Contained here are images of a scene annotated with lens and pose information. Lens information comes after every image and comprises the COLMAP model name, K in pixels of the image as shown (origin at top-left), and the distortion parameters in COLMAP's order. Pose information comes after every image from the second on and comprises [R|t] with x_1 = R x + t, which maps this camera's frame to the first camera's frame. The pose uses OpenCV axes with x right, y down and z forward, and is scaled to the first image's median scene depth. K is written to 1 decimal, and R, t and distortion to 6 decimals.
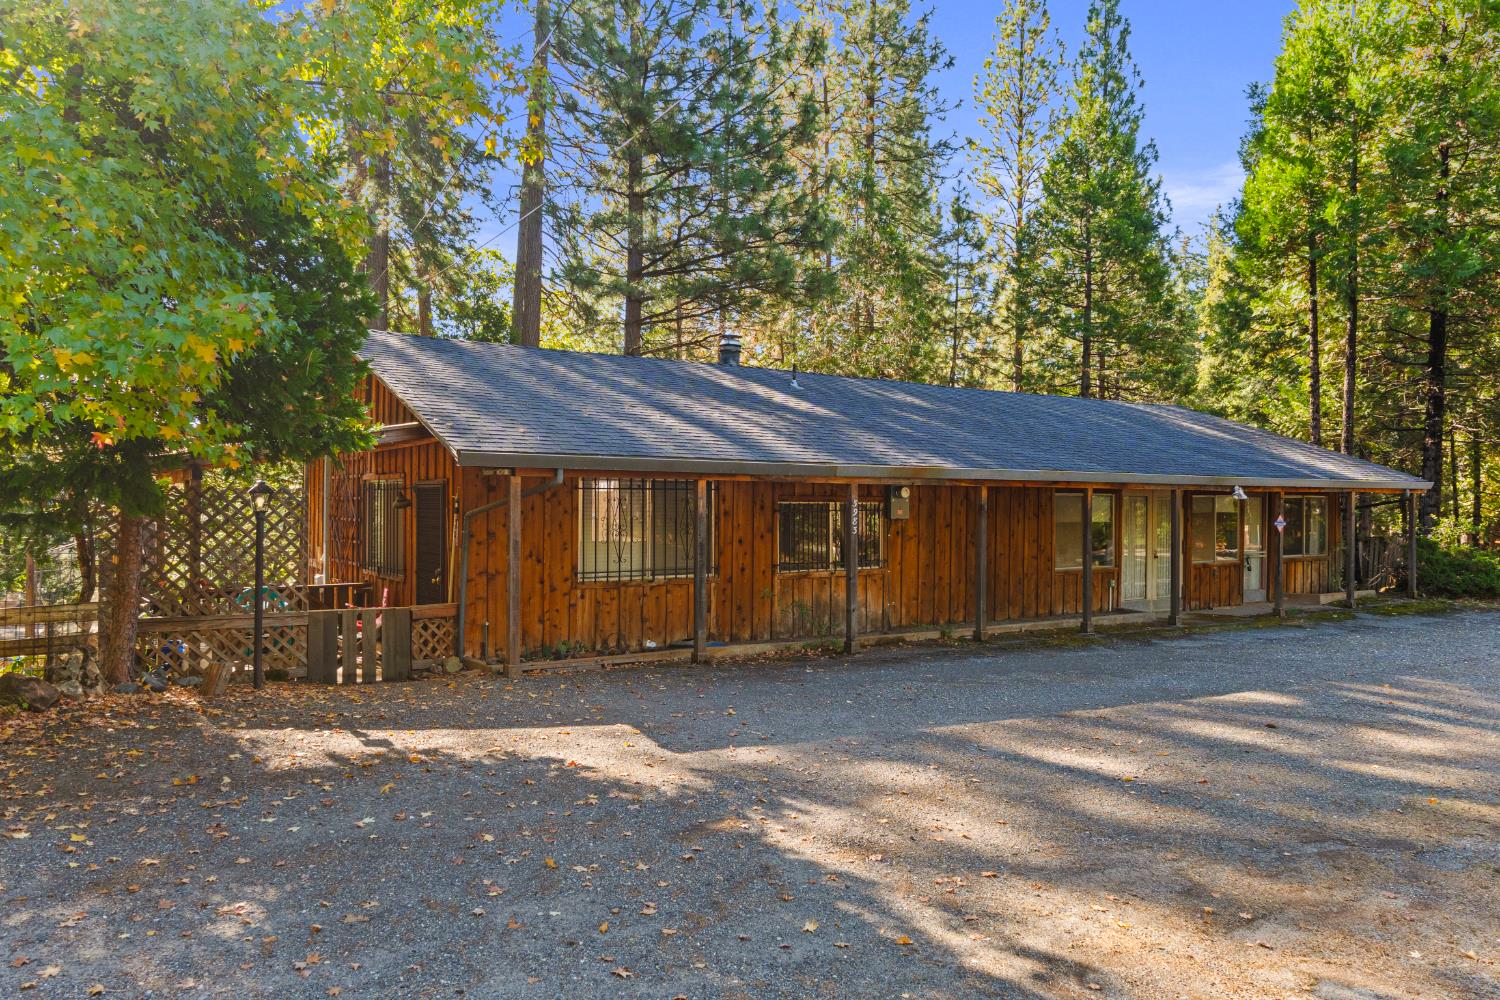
lens RADIAL K [[1093.9, 0, 750.0], [0, 1093.9, 500.0], [0, 0, 1]] dist [0.031514, 0.005706]
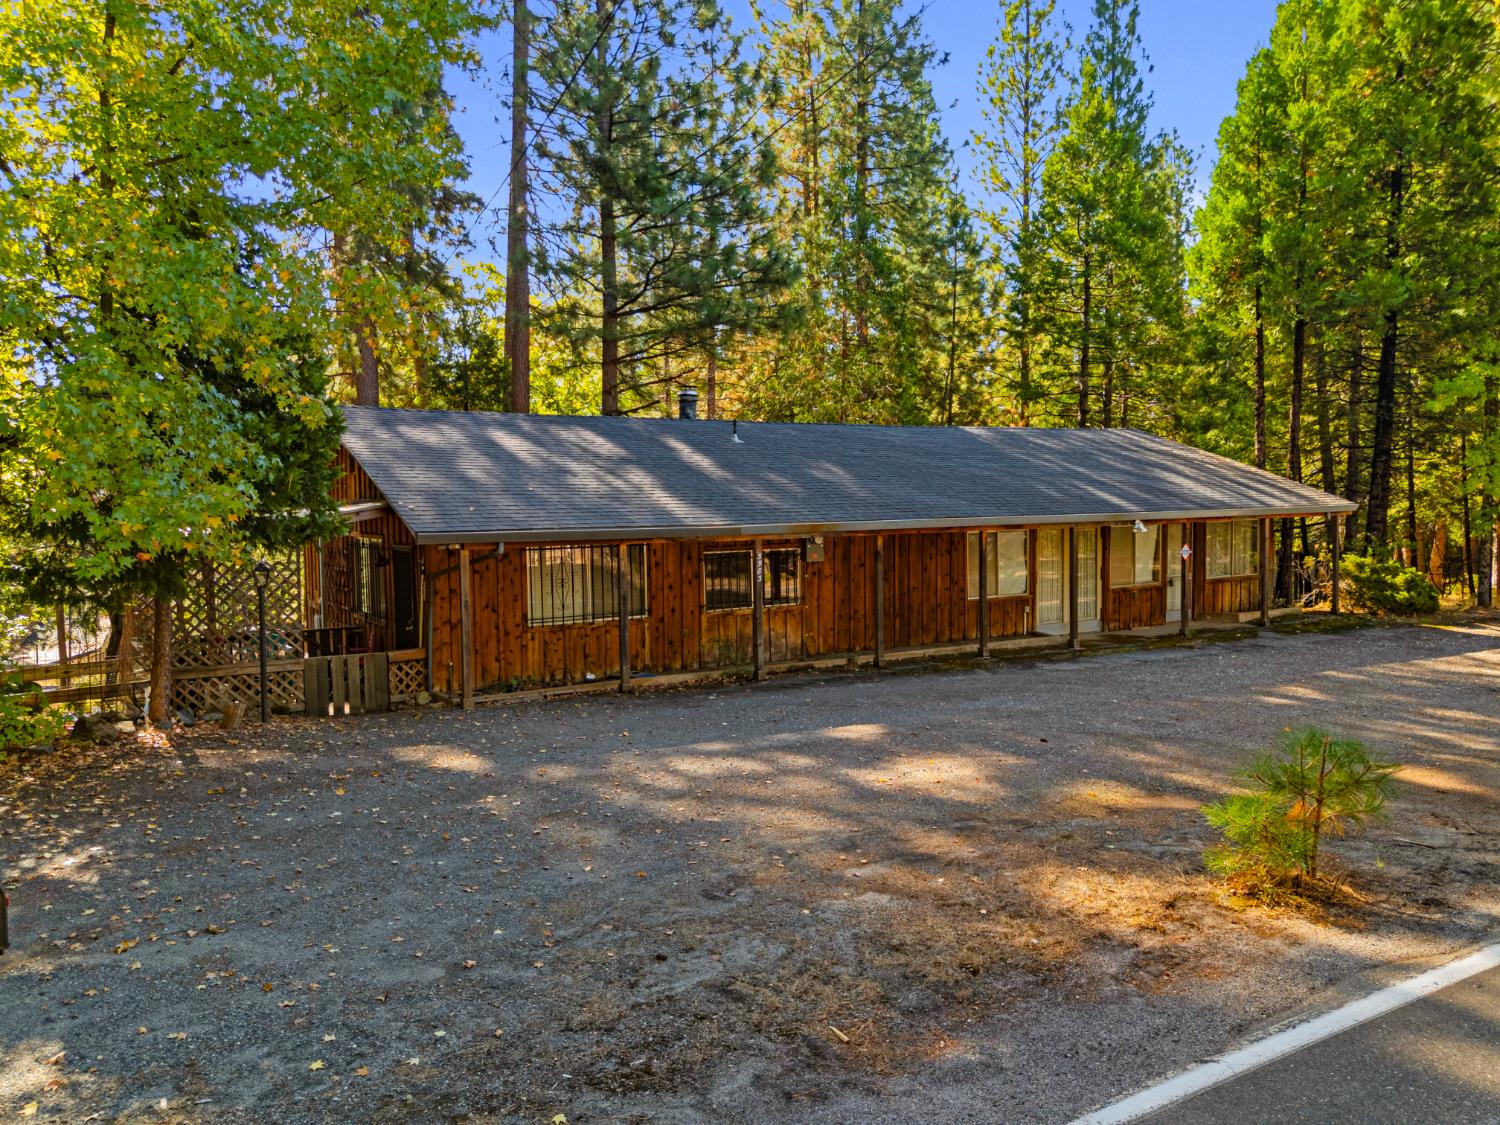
lens RADIAL K [[1164.3, 0, 757.0], [0, 1164.3, 577.3], [0, 0, 1]] dist [0.098668, -0.004310]
pose [[0.999449, -0.016857, -0.028589, 0.114649], [0.018843, 0.997321, 0.070679, -0.056773], [0.027321, -0.071178, 0.997089, -0.238980]]
